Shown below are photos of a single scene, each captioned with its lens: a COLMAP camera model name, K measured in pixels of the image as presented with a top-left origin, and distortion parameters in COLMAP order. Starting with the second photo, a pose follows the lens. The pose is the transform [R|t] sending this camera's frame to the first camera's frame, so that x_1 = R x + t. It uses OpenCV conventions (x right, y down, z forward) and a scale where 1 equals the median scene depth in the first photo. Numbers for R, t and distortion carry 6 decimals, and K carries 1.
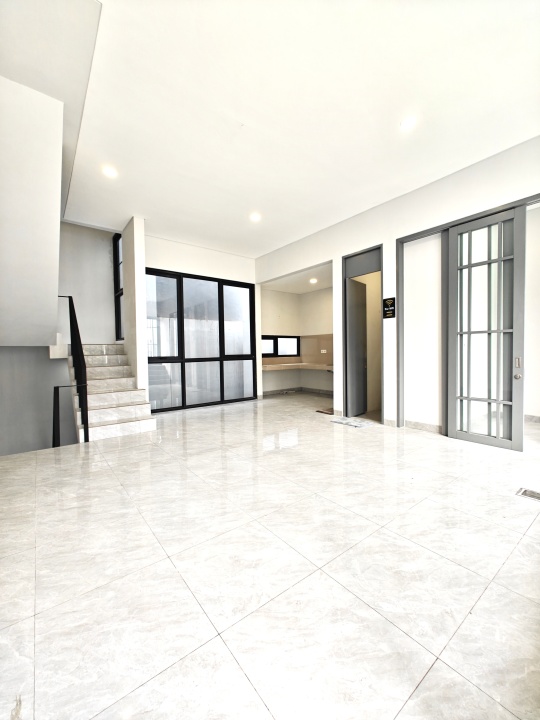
lens RADIAL K [[297.4, 0, 271.1], [0, 297.4, 364.8], [0, 0, 1]] dist [0.004878, 0.000740]
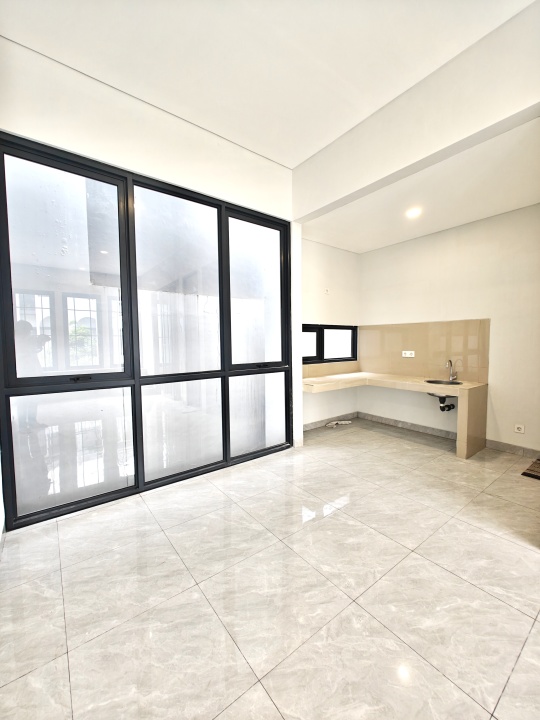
lens RADIAL K [[297.4, 0, 274.0], [0, 297.4, 364.5], [0, 0, 1]] dist [0.004878, 0.000740]
pose [[0.999979, 0.005018, 0.004021, -0.083548], [-0.005148, 0.999437, 0.033165, -0.046604], [-0.003852, -0.033185, 0.999442, 0.486845]]
